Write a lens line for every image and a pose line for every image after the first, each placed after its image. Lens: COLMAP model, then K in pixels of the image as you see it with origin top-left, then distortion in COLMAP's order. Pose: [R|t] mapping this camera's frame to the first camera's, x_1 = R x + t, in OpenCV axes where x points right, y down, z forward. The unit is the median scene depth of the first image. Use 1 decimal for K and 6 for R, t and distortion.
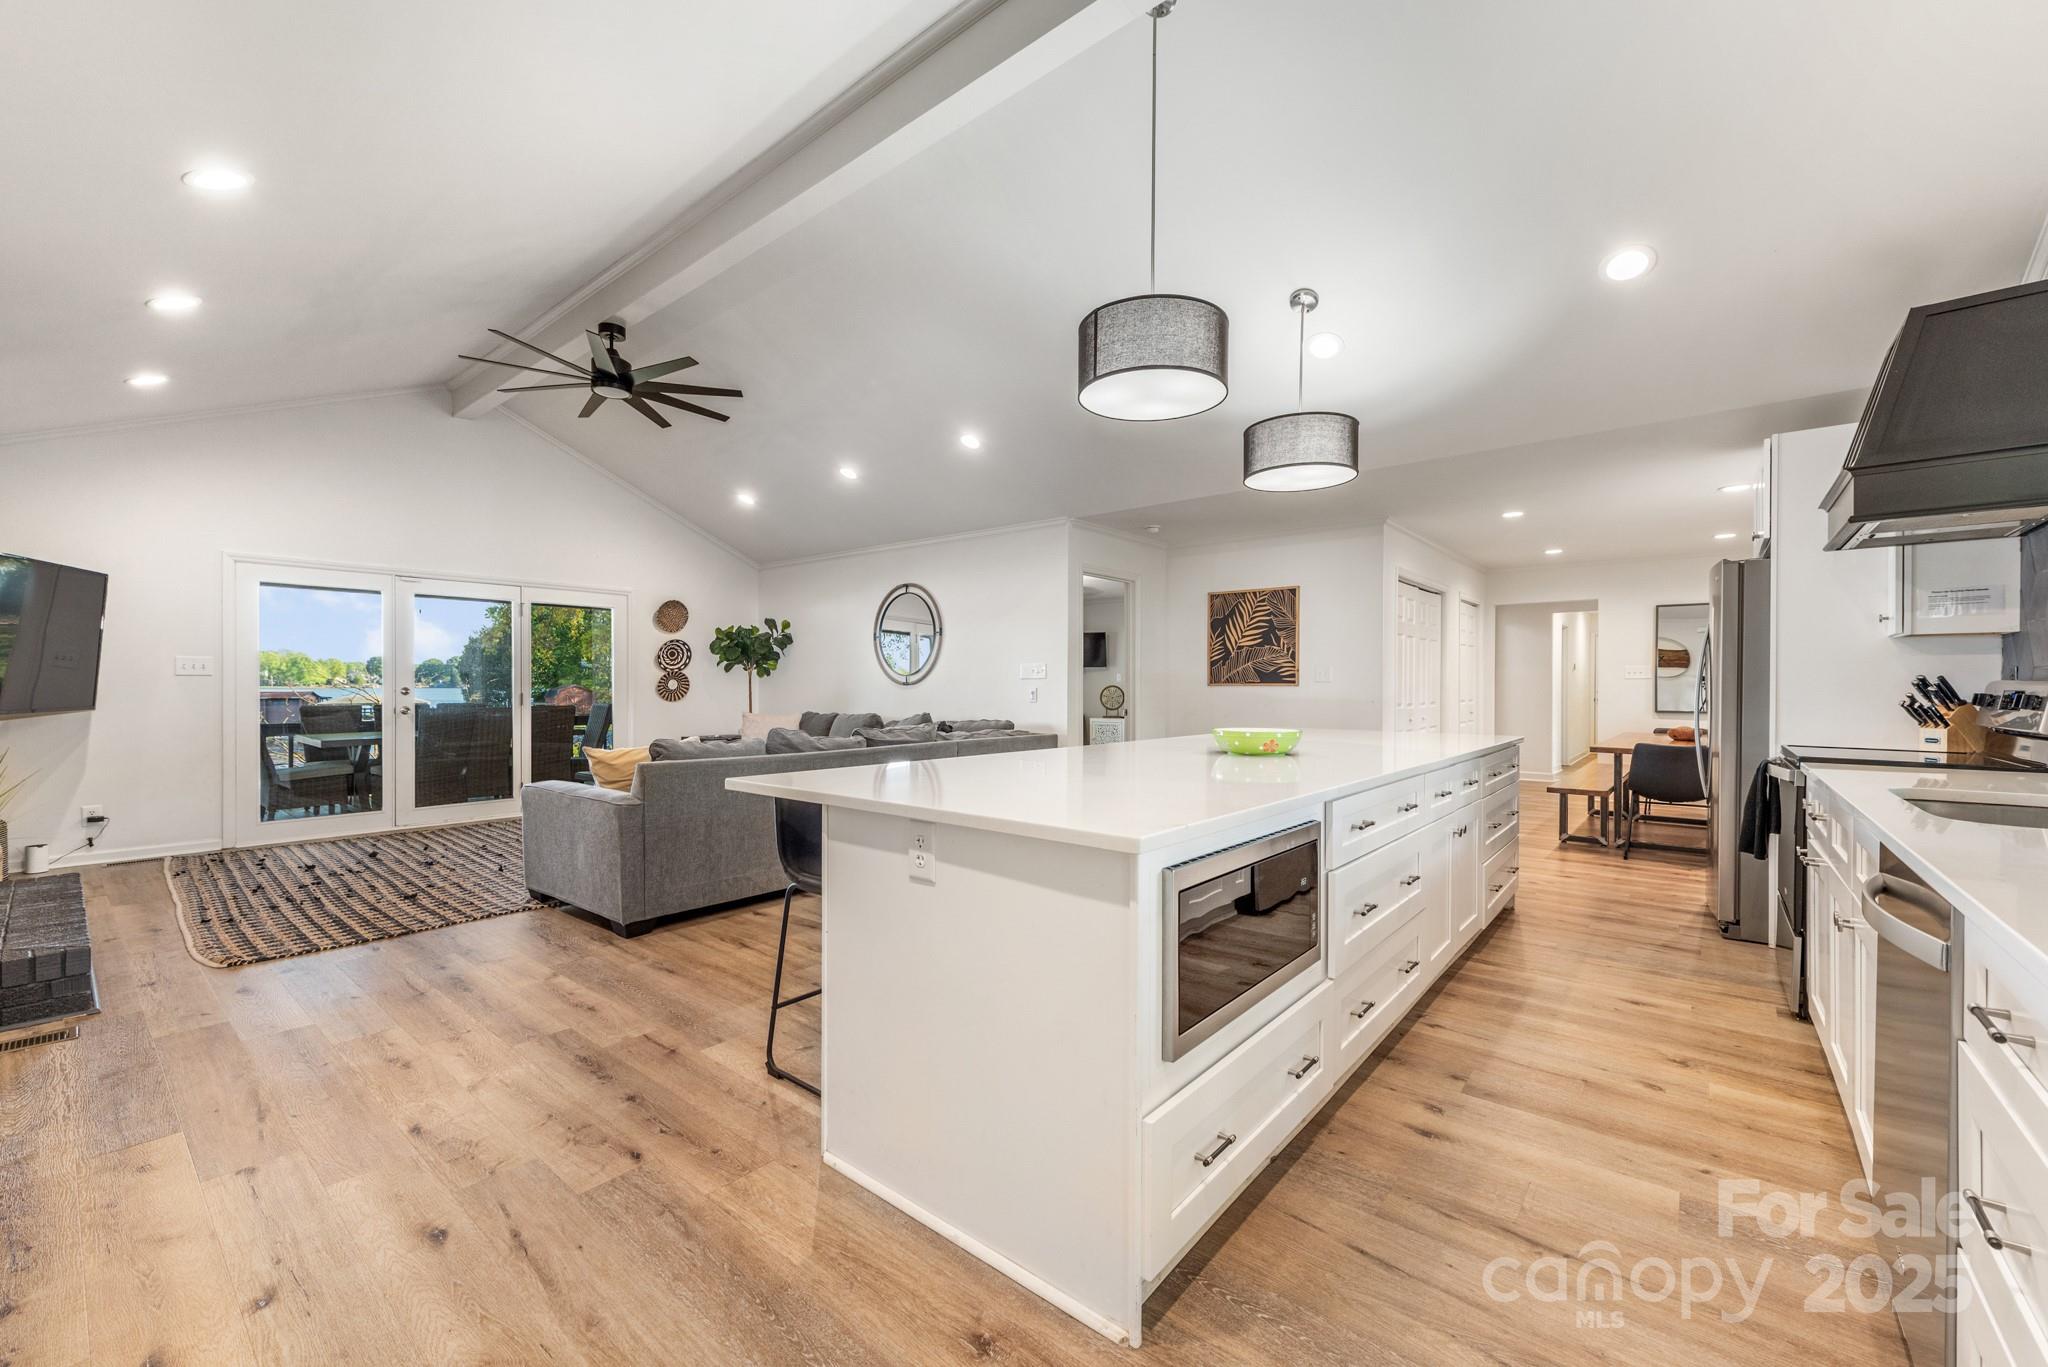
lens RADIAL K [[805.8, 0, 1025.2], [0, 805.8, 691.1], [0, 0, 1]] dist [0.006879, -0.000704]
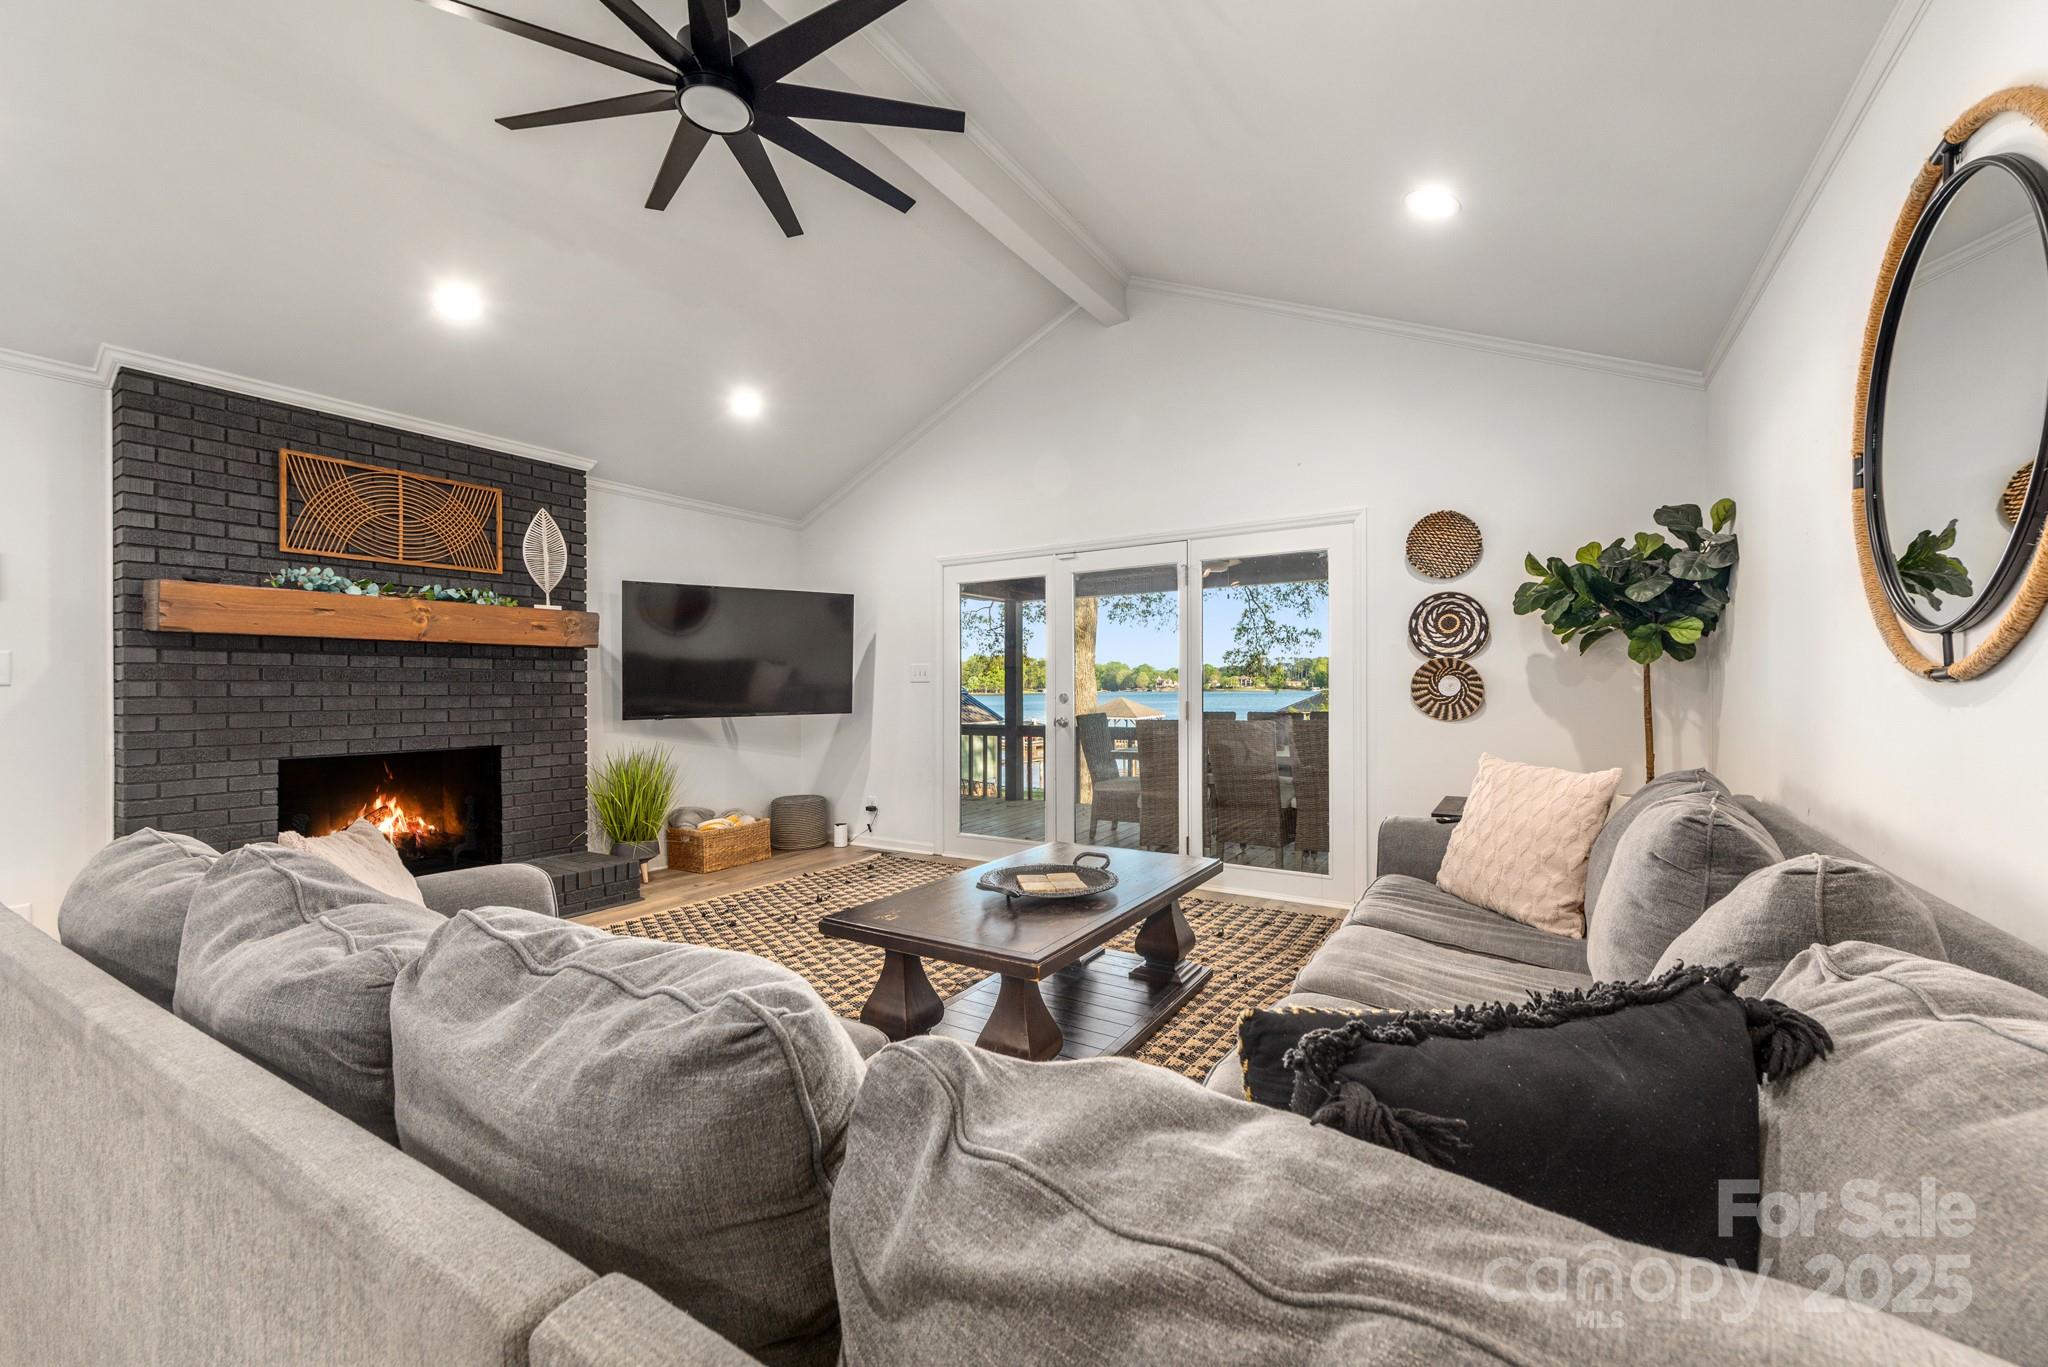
lens RADIAL K [[805.8, 0, 1025.7], [0, 805.8, 692.7], [0, 0, 1]] dist [0.006879, -0.000704]
pose [[0.138717, 0.001995, -0.990330, 0.008929], [0.001514, 0.999996, 0.002227, -0.005635], [0.990331, -0.001808, 0.138713, 0.682499]]
